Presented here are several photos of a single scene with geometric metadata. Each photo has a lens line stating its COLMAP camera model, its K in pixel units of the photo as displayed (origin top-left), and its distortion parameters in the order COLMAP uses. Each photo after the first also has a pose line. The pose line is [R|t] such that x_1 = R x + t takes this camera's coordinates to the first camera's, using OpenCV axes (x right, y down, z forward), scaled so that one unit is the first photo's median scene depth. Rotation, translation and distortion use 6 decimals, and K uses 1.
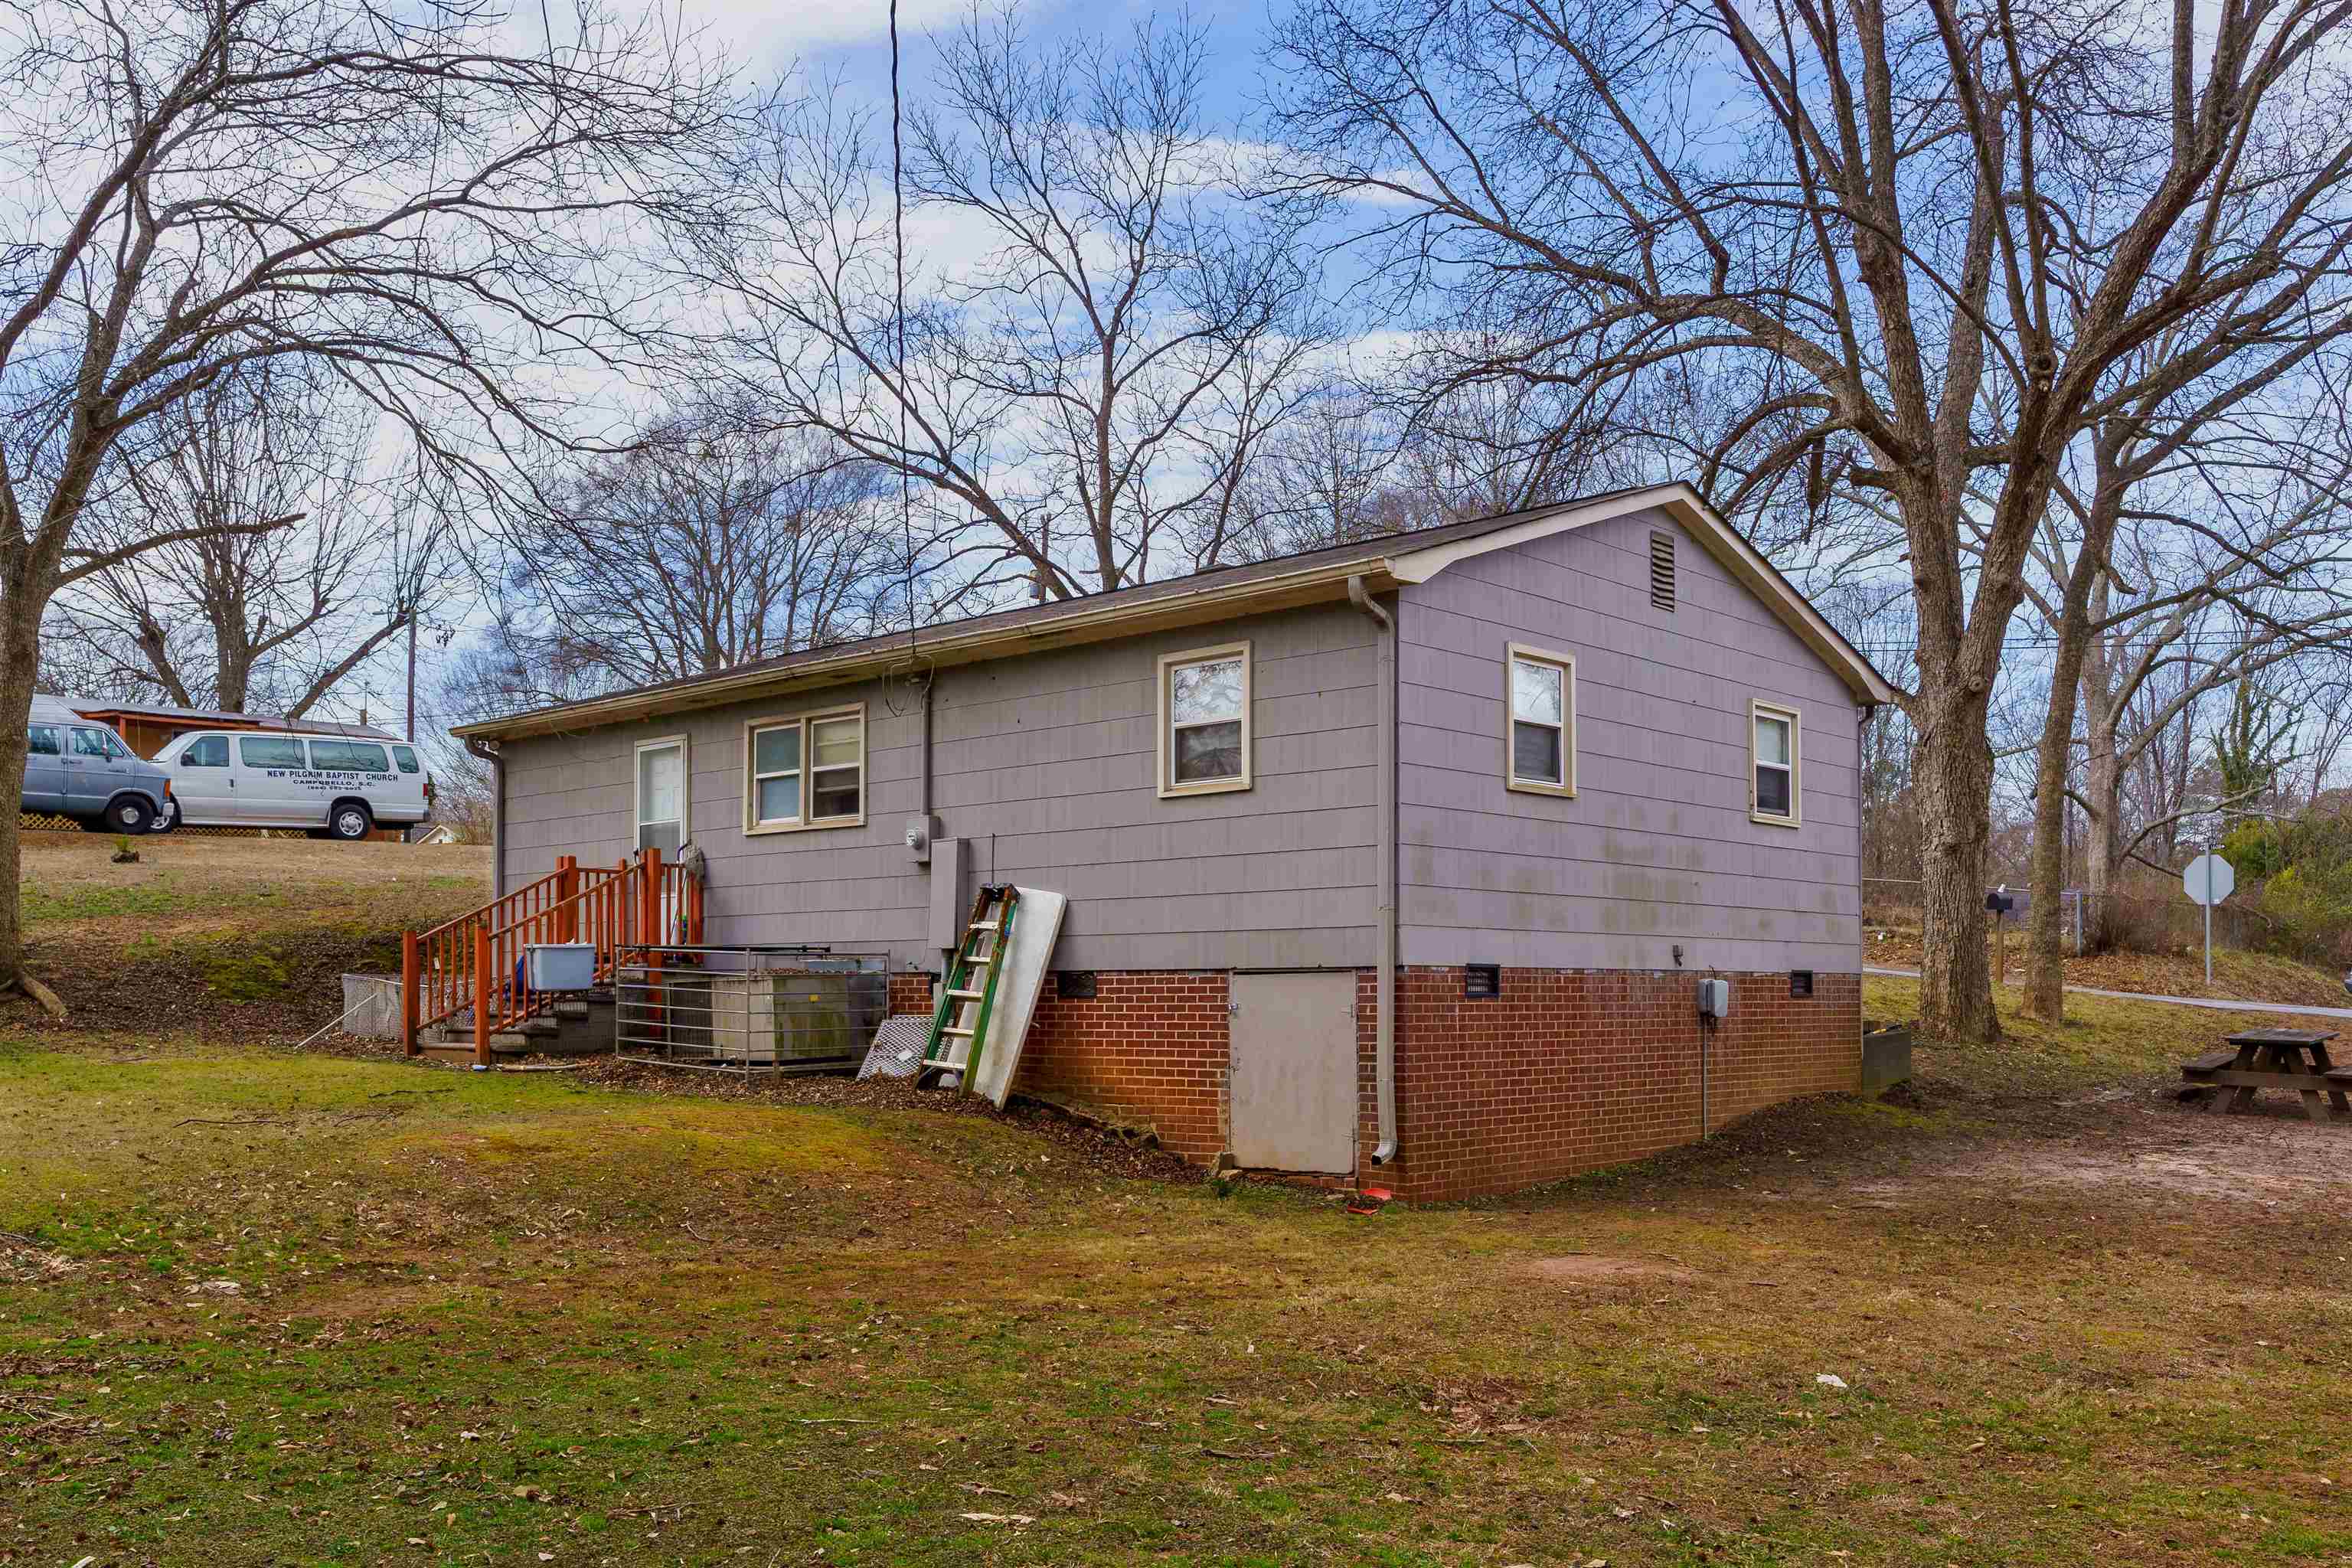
lens RADIAL K [[1973.7, 0, 1173.5], [0, 1973.7, 902.3], [0, 0, 1]] dist [-0.006270, -0.002737]
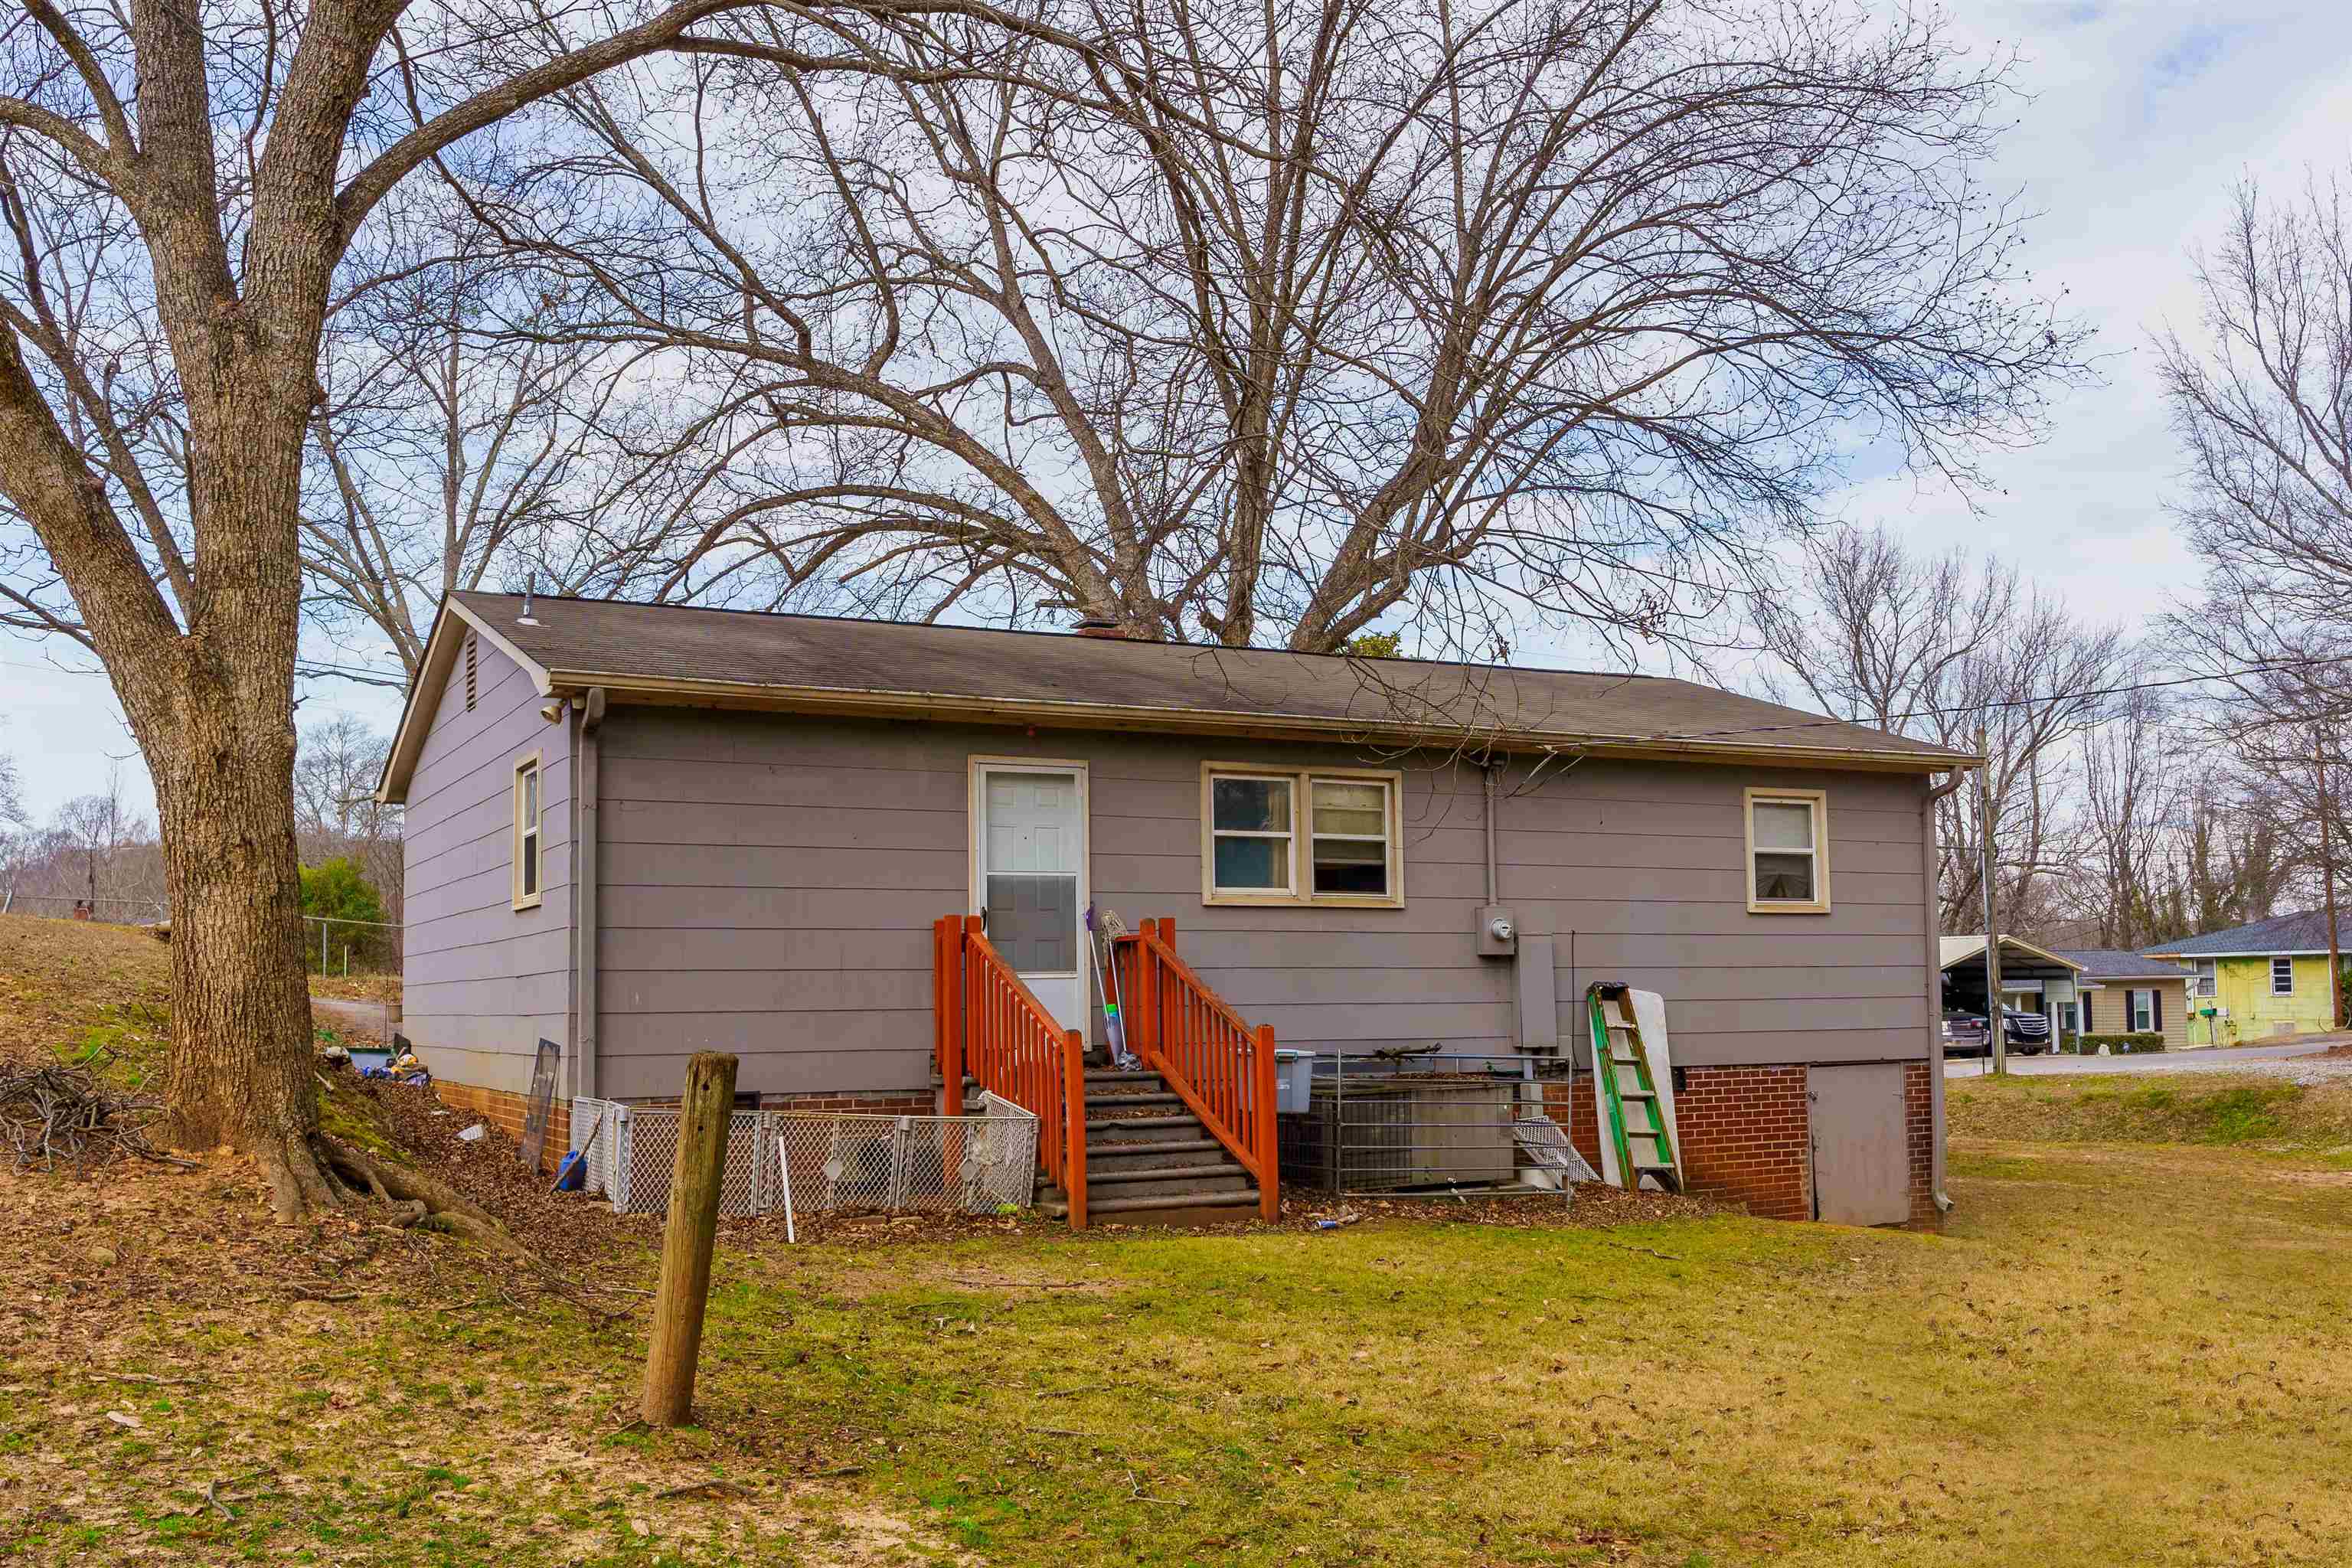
lens RADIAL K [[2158.4, 0, 1176.0], [0, 2158.4, 784.0], [0, 0, 1]] dist [-0.005863, 0.001098]
pose [[0.342907, 0.096656, 0.934384, -1.274704], [-0.028369, 0.995304, -0.092547, -0.001974], [-0.938941, 0.005228, 0.344038, 0.870766]]
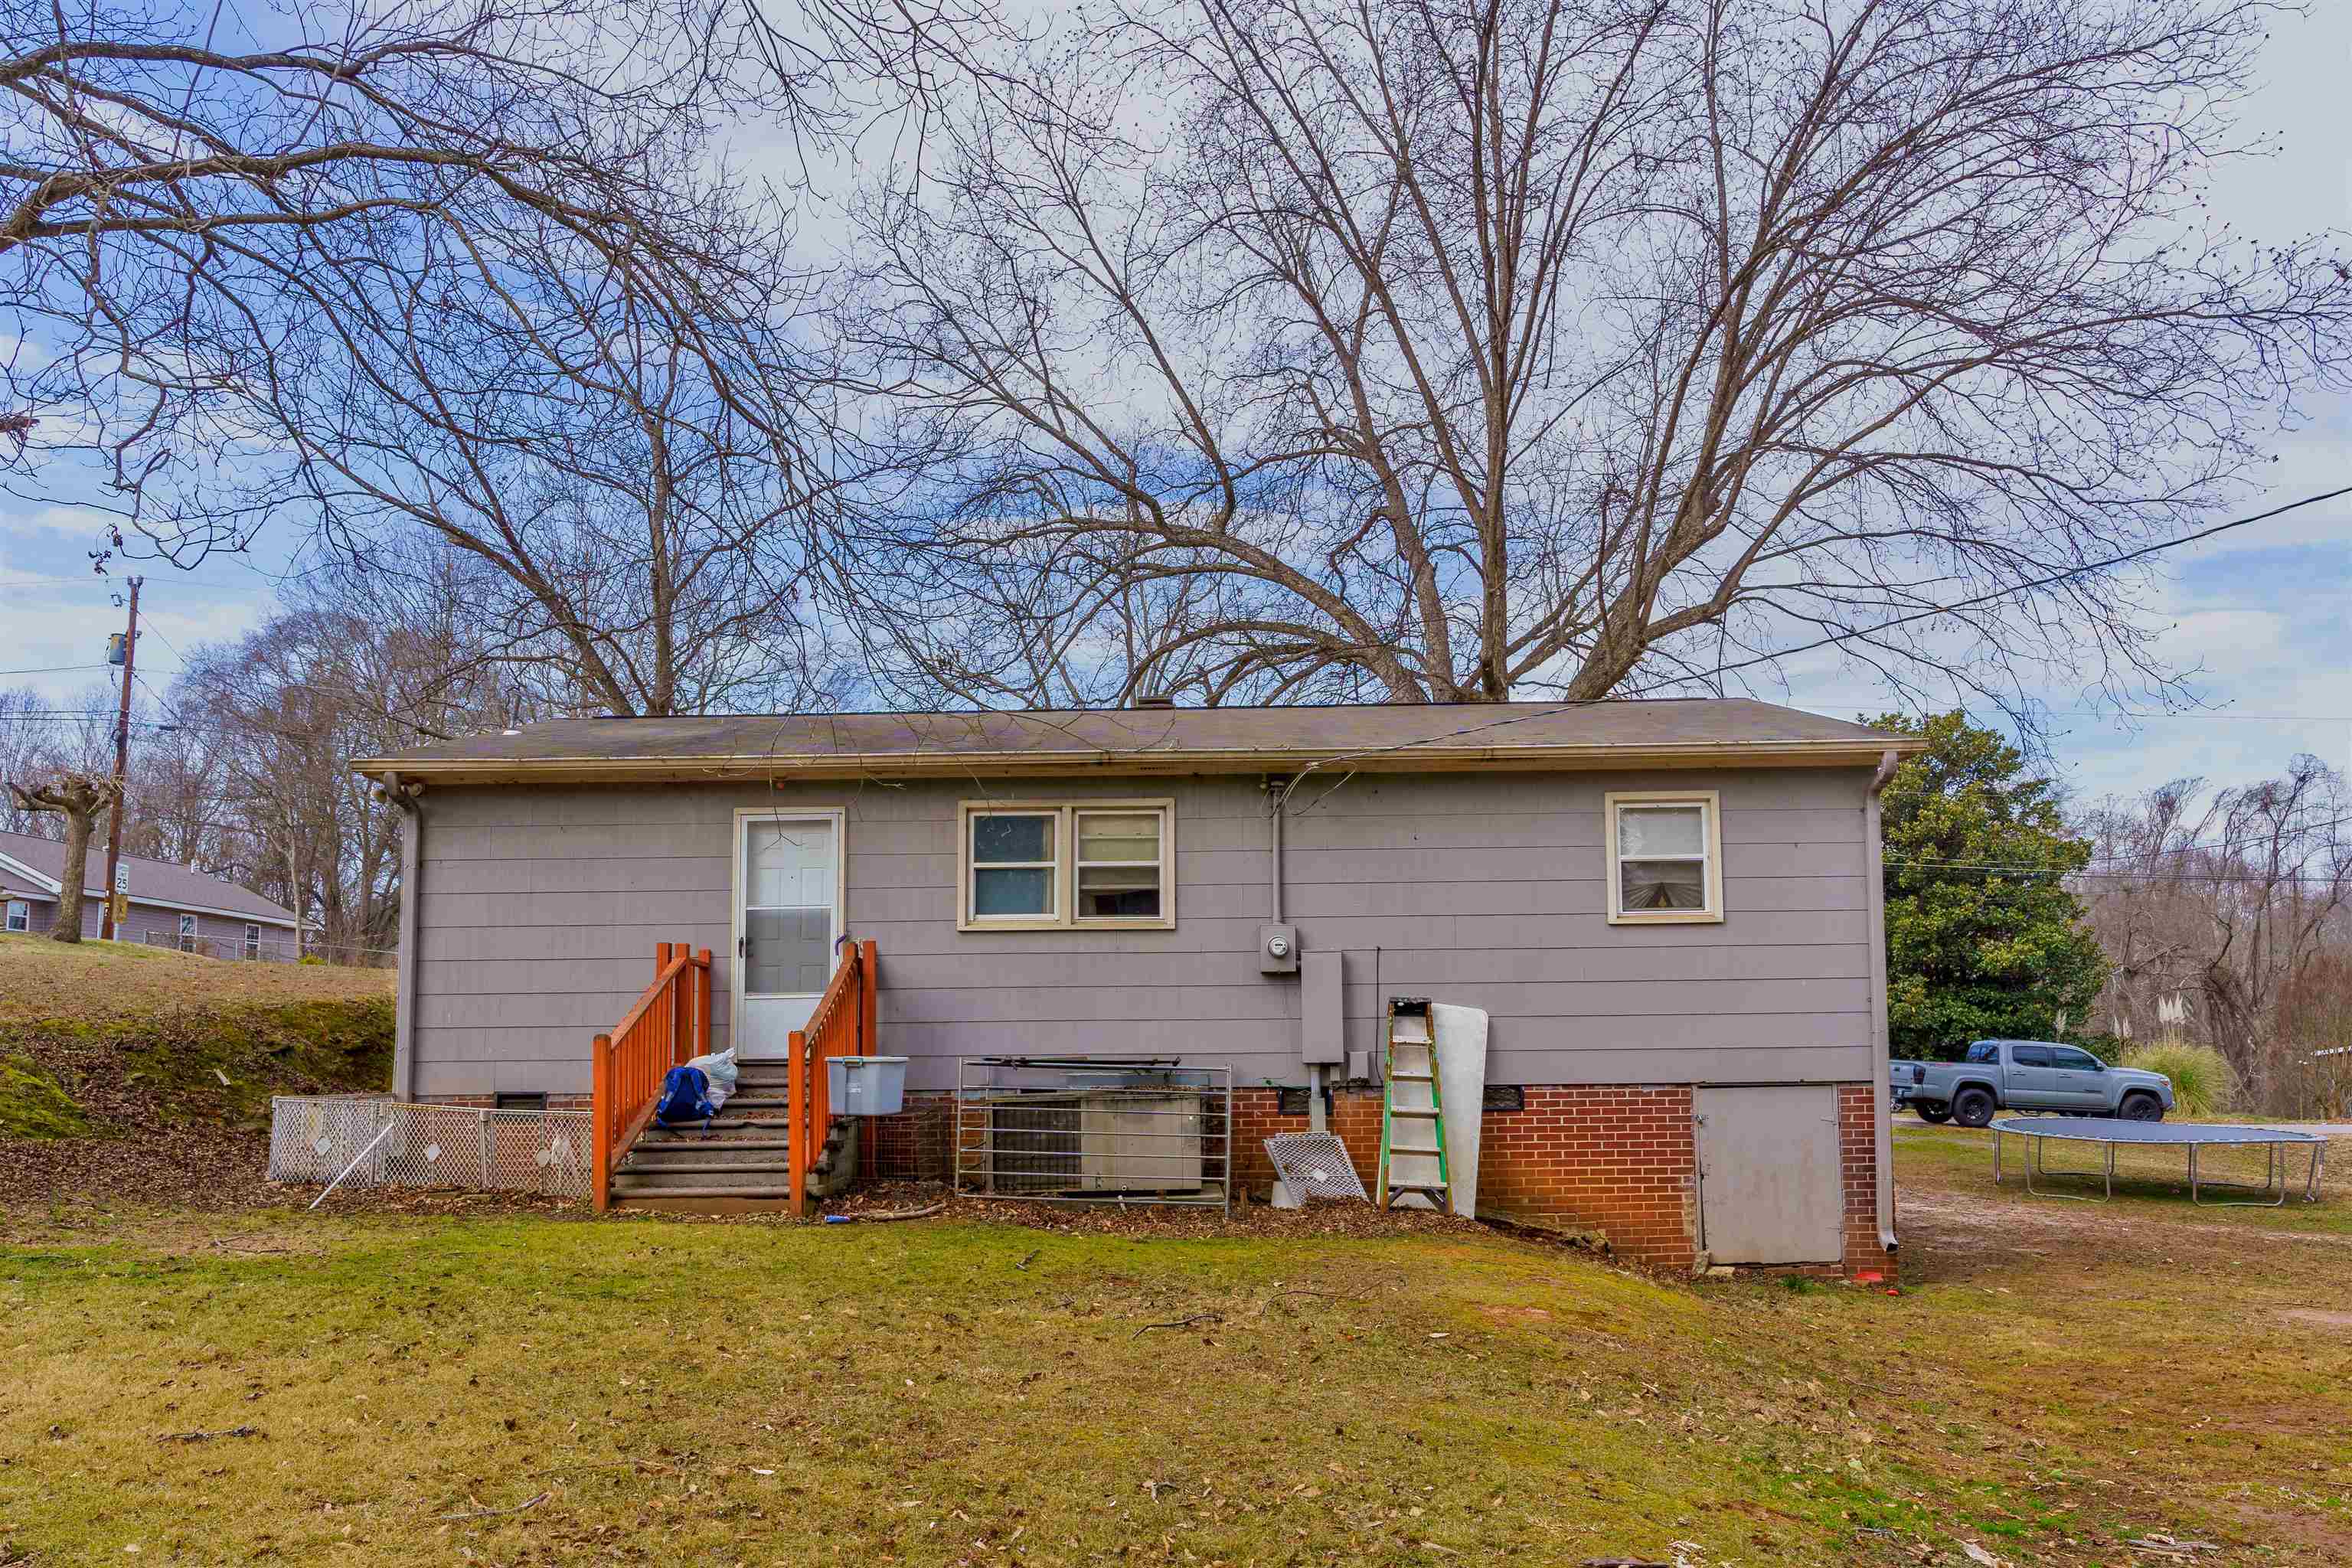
lens RADIAL K [[1612.7, 0, 1186.2], [0, 1612.7, 908.5], [0, 0, 1]] dist [0.006402, 0.001311]
pose [[0.750675, 0.063895, 0.657575, -0.751448], [-0.020520, 0.997087, -0.073459, 0.008274], [-0.660353, 0.041651, 0.749799, 0.485196]]
